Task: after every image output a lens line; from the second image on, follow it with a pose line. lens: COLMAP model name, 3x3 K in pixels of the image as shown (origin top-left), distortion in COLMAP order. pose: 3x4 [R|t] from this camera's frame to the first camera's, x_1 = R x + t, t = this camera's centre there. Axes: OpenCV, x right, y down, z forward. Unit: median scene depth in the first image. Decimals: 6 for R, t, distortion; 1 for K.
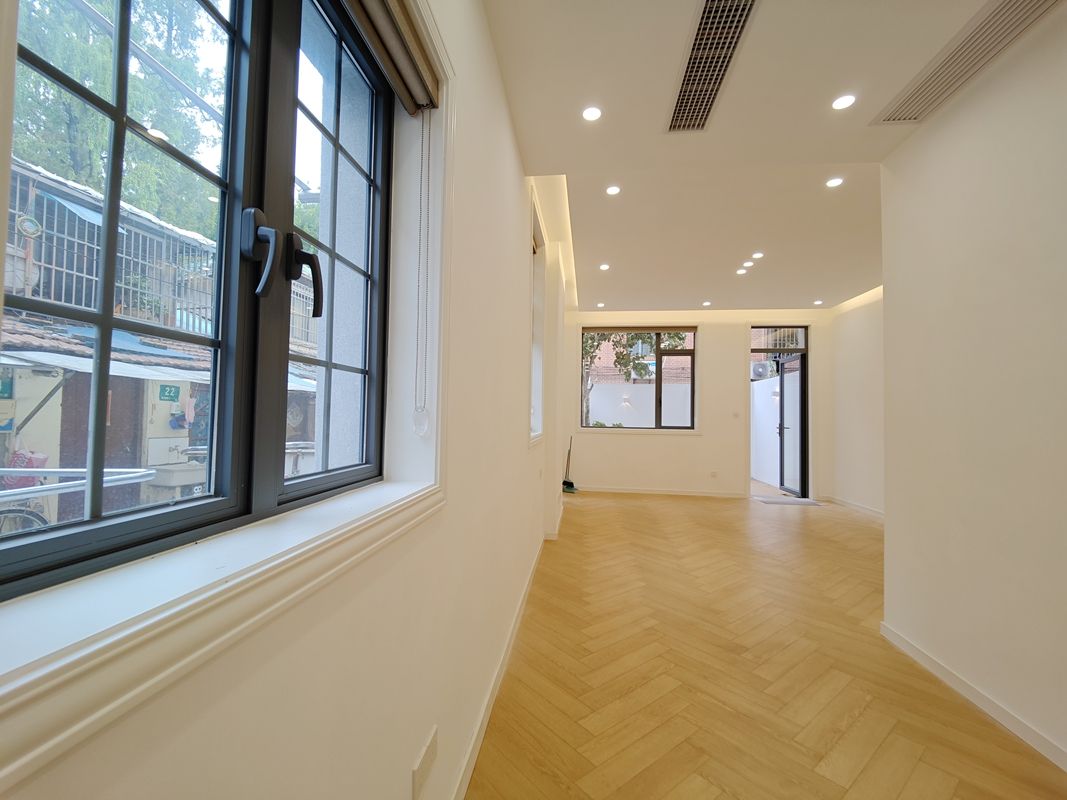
lens RADIAL K [[461.1, 0, 537.4], [0, 461.1, 400.8], [0, 0, 1]] dist [0.019337, -0.013512]
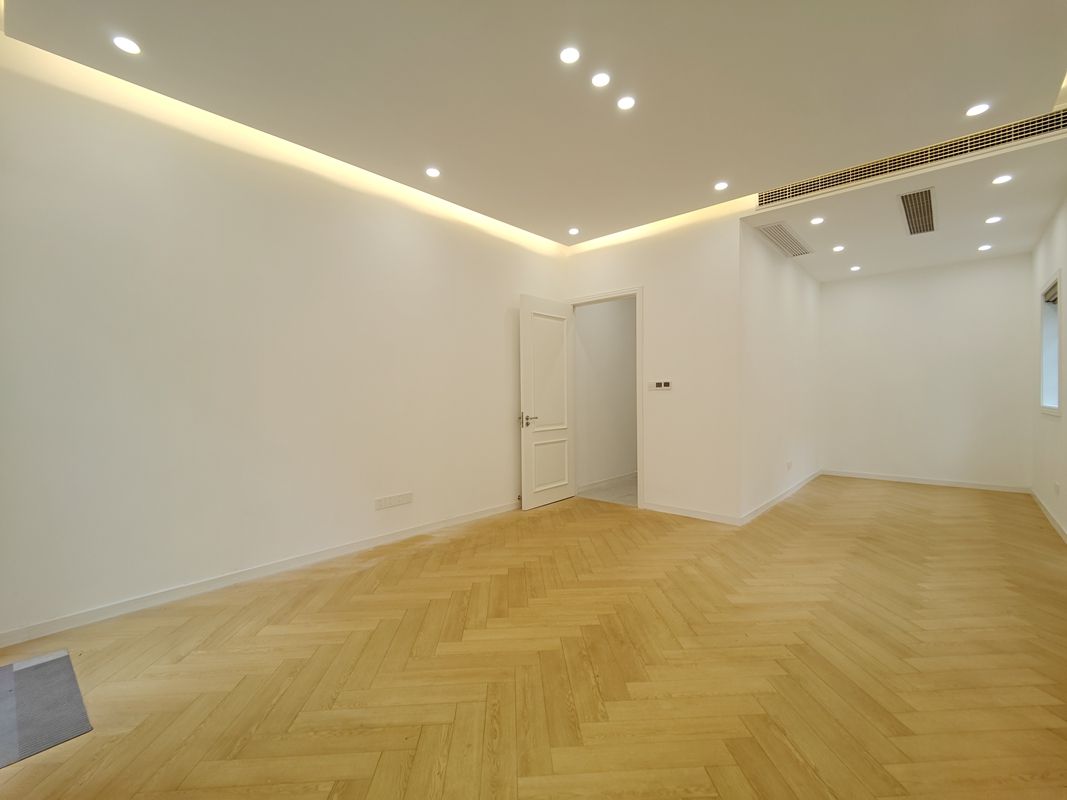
lens RADIAL K [[461.1, 0, 537.4], [0, 461.1, 400.8], [0, 0, 1]] dist [0.019337, -0.013512]
pose [[-0.813925, -0.013381, 0.580815, 0.306945], [-0.020172, 0.999783, -0.005235, 0.081301], [-0.580619, -0.015977, -0.814019, 2.061573]]
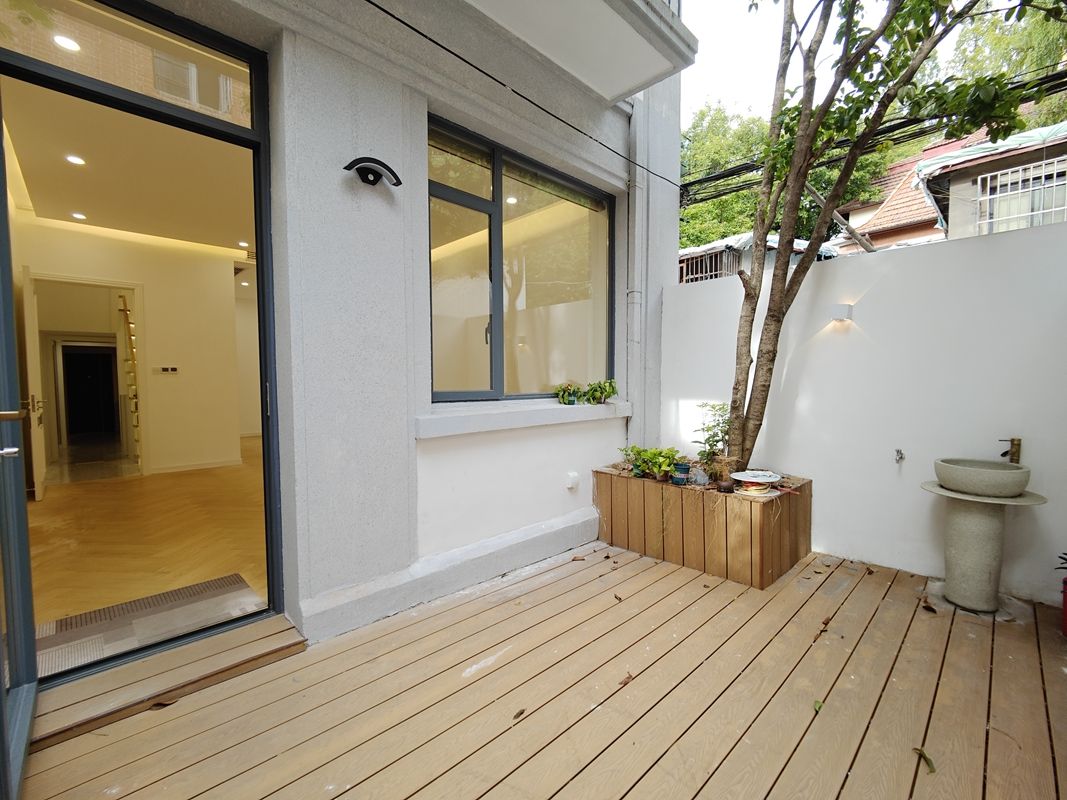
lens RADIAL K [[461.1, 0, 537.4], [0, 461.1, 400.8], [0, 0, 1]] dist [0.019337, -0.013512]
pose [[-0.640674, 0.024639, -0.767417, 1.231872], [0.018940, 0.999688, 0.016284, 0.130371], [0.767579, -0.004102, -0.640941, 2.844478]]
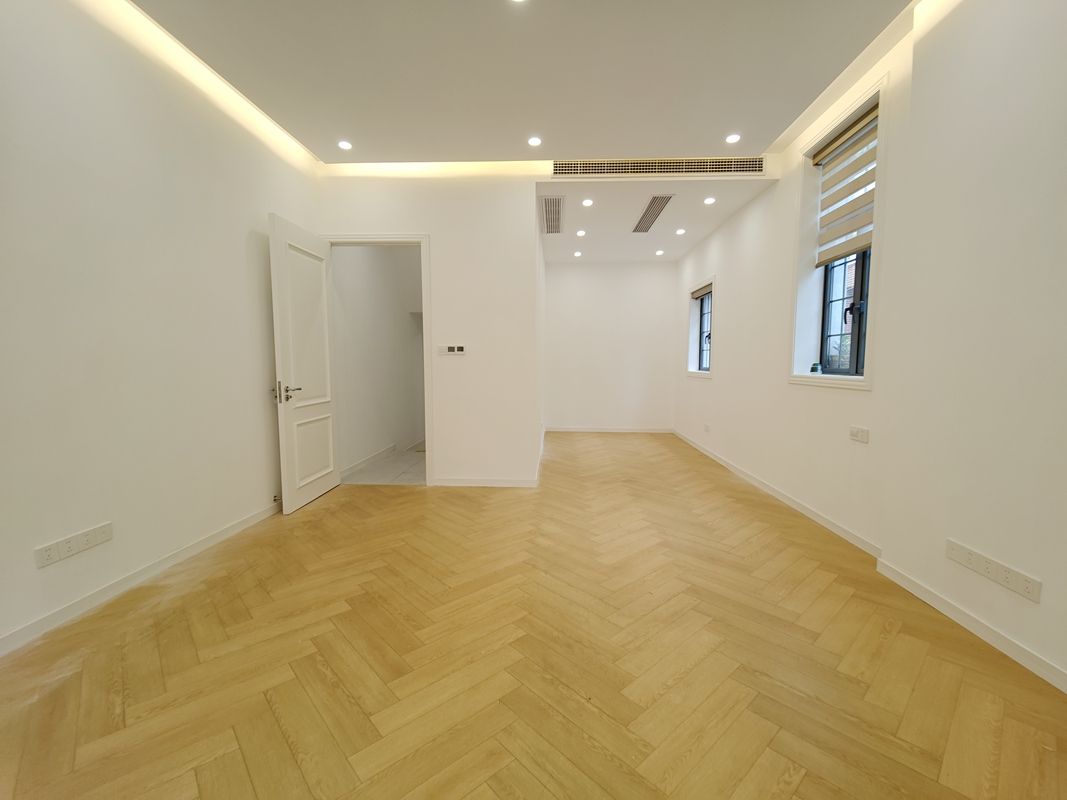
lens RADIAL K [[461.1, 0, 537.4], [0, 461.1, 400.8], [0, 0, 1]] dist [0.019337, -0.013512]
pose [[-0.997945, -0.011887, -0.062958, 0.651814], [-0.015335, 0.998393, 0.054558, 0.087240], [0.062209, 0.055411, -0.996524, 2.001191]]
